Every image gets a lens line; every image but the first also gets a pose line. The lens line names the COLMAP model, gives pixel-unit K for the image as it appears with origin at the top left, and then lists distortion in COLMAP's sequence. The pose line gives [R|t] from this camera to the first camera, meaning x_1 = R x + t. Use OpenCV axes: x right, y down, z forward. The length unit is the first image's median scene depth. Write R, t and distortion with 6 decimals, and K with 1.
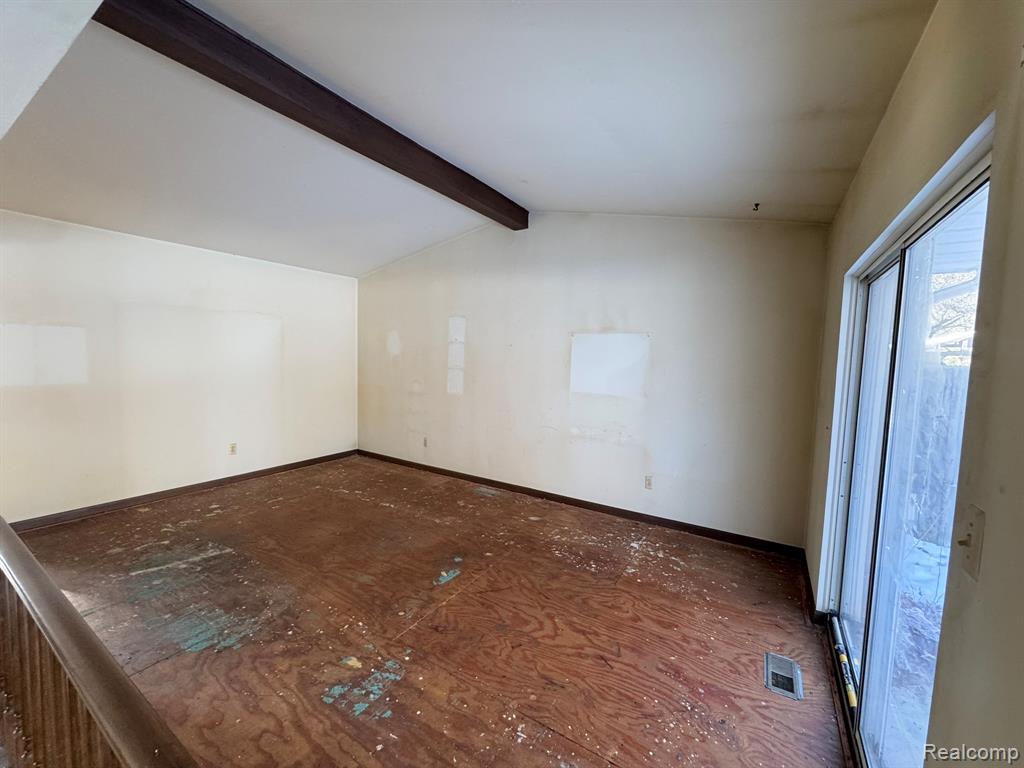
lens RADIAL K [[407.1, 0, 513.4], [0, 407.1, 384.4], [0, 0, 1]] dist [-0.003216, 0.000483]
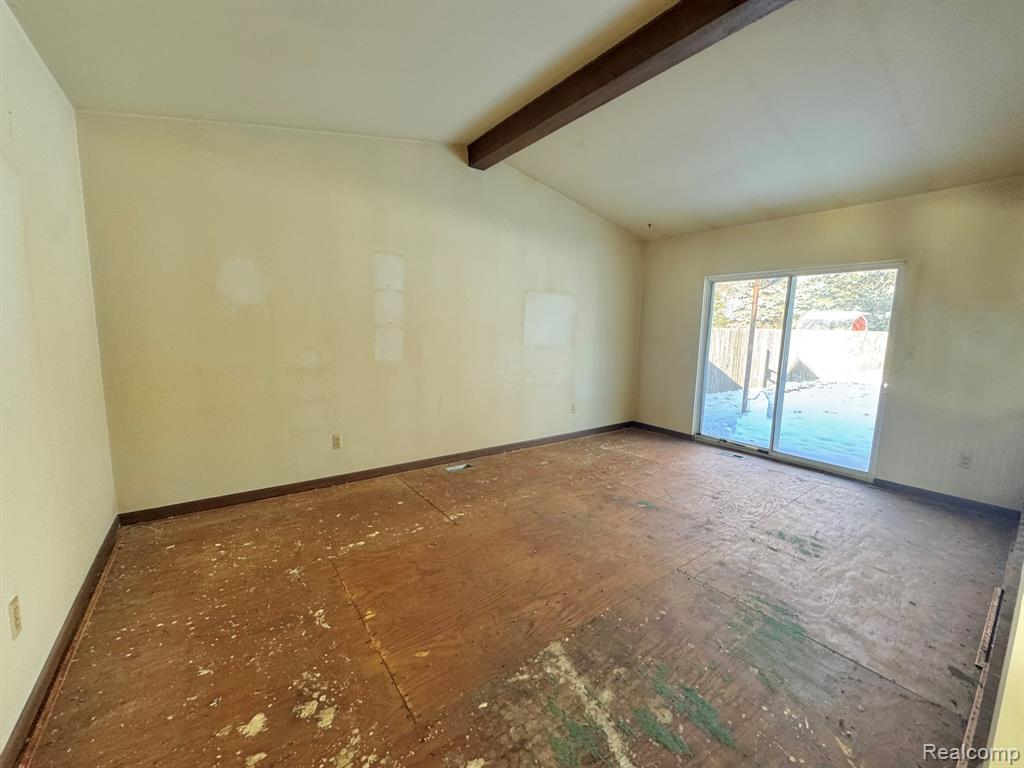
lens RADIAL K [[407.1, 0, 511.7], [0, 407.1, 385.3], [0, 0, 1]] dist [-0.003216, 0.000483]
pose [[0.364887, -0.143139, 0.919983, -0.890349], [0.056874, 0.989693, 0.131428, -0.021903], [-0.929313, 0.004367, 0.369267, 0.632808]]
